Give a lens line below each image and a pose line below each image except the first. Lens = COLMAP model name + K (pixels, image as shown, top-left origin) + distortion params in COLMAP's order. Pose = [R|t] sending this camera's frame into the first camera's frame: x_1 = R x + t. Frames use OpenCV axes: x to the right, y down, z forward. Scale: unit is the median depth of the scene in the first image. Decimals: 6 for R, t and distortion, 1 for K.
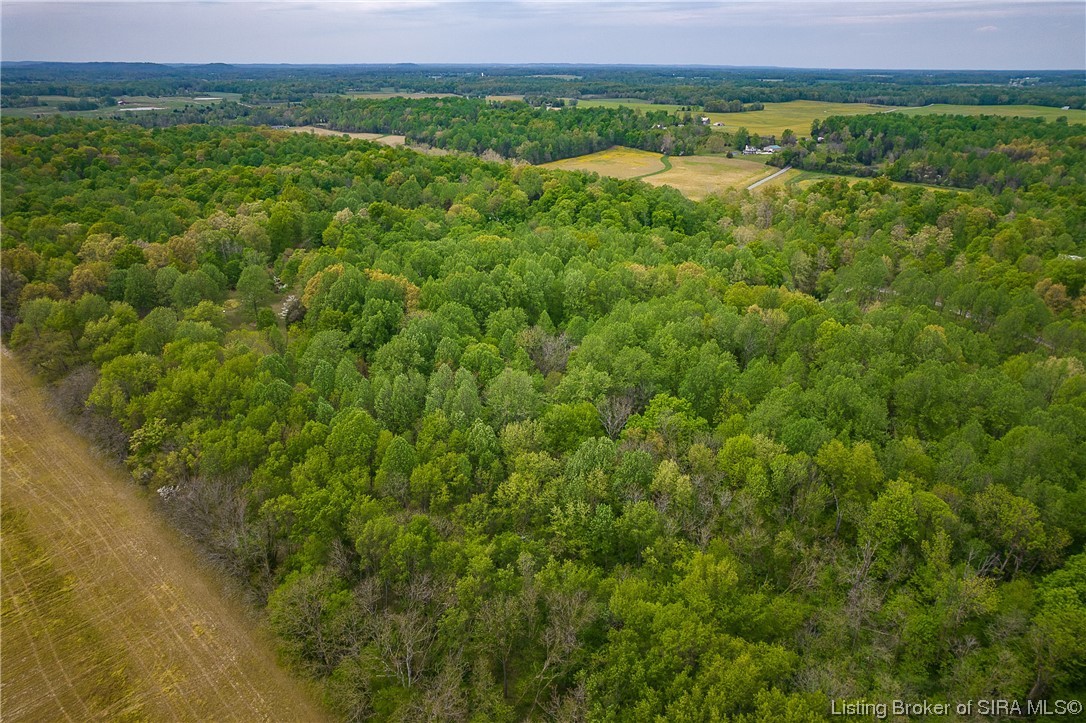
lens RADIAL K [[702.5, 0, 546.6], [0, 702.5, 366.1], [0, 0, 1]] dist [-0.073212, 0.071265]
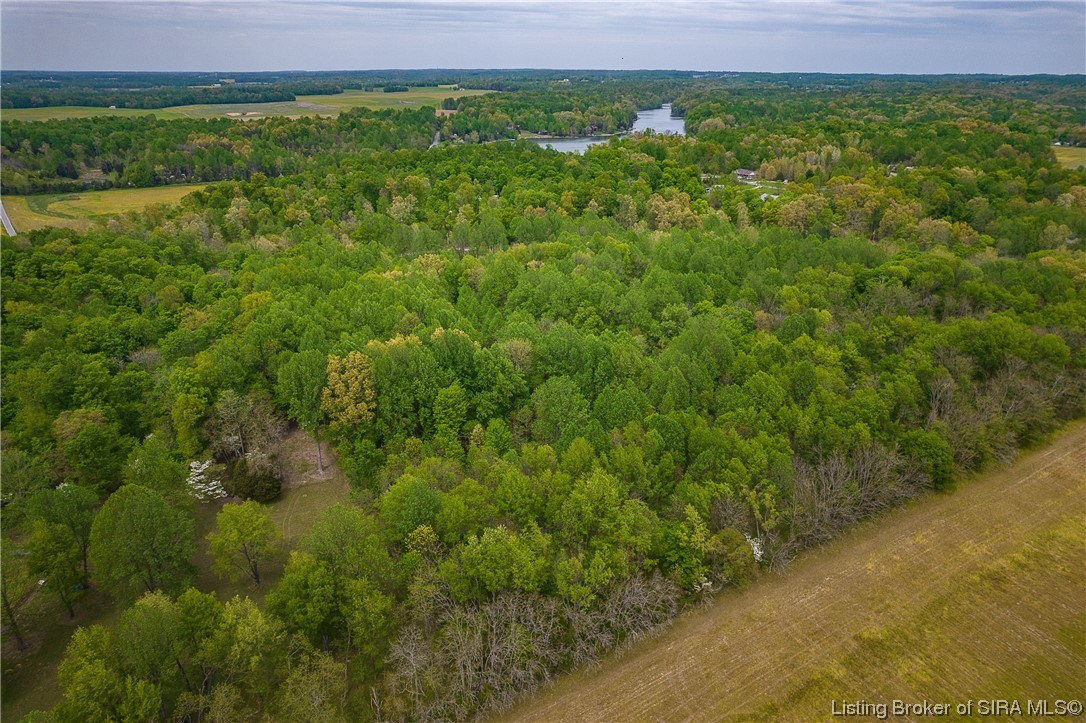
lens RADIAL K [[702.5, 0, 551.9], [0, 702.5, 361.2], [0, 0, 1]] dist [-0.073212, 0.071265]
pose [[0.290757, -0.380385, 0.877934, -0.220880], [0.386326, 0.886127, 0.255990, -0.061632], [-0.875336, 0.264737, 0.404600, 0.133667]]
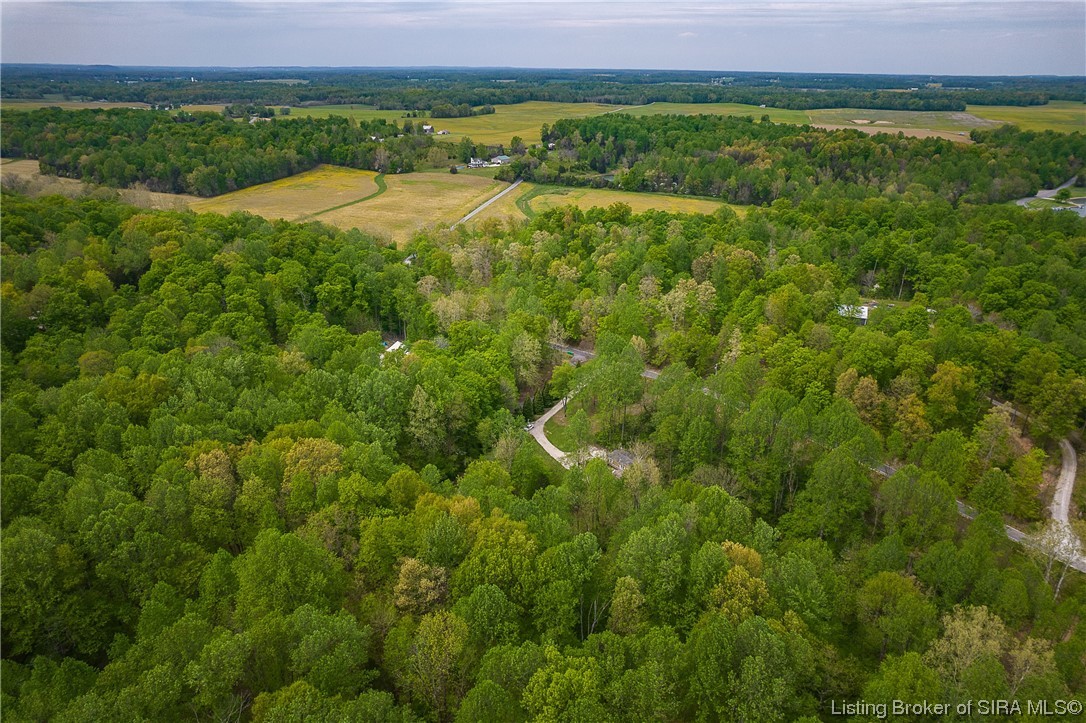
lens RADIAL K [[702.5, 0, 551.4], [0, 702.5, 361.3], [0, 0, 1]] dist [-0.073212, 0.071265]
pose [[0.939931, -0.131644, 0.314959, 0.066422], [0.134152, 0.990865, 0.013803, -0.057457], [-0.313899, 0.029278, 0.949005, 0.130431]]
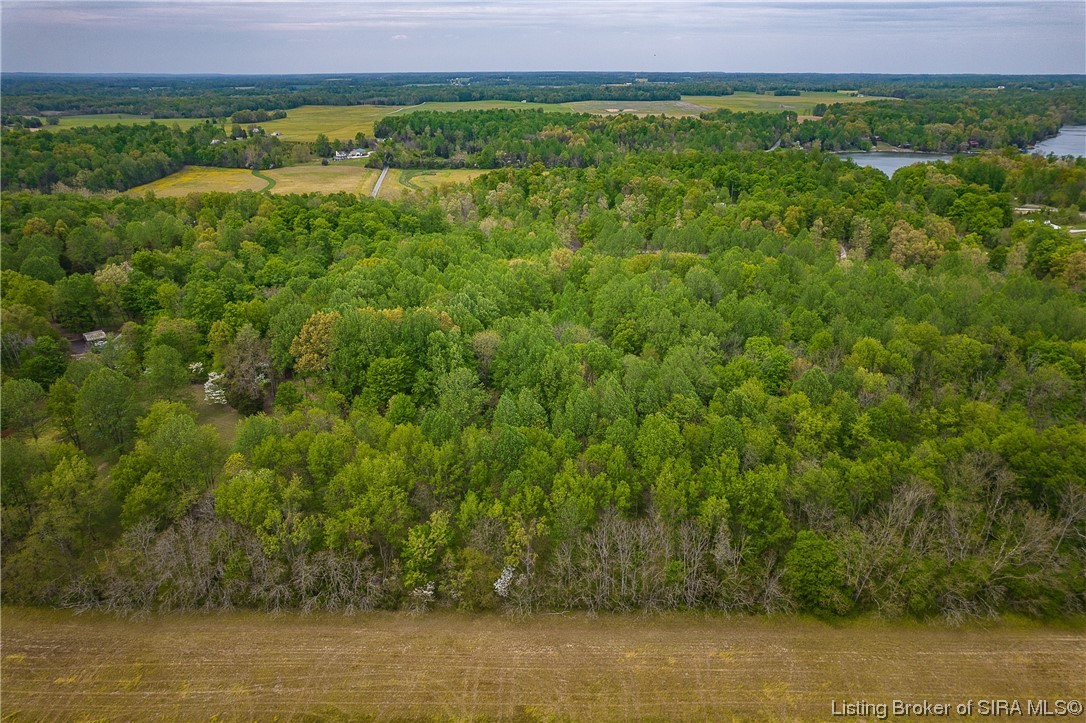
lens RADIAL K [[702.5, 0, 548.5], [0, 702.5, 364.8], [0, 0, 1]] dist [-0.073212, 0.071265]
pose [[0.752921, -0.264645, 0.602556, -0.157693], [0.269673, 0.959252, 0.084339, -0.021567], [-0.600323, 0.098992, 0.793608, 0.045005]]
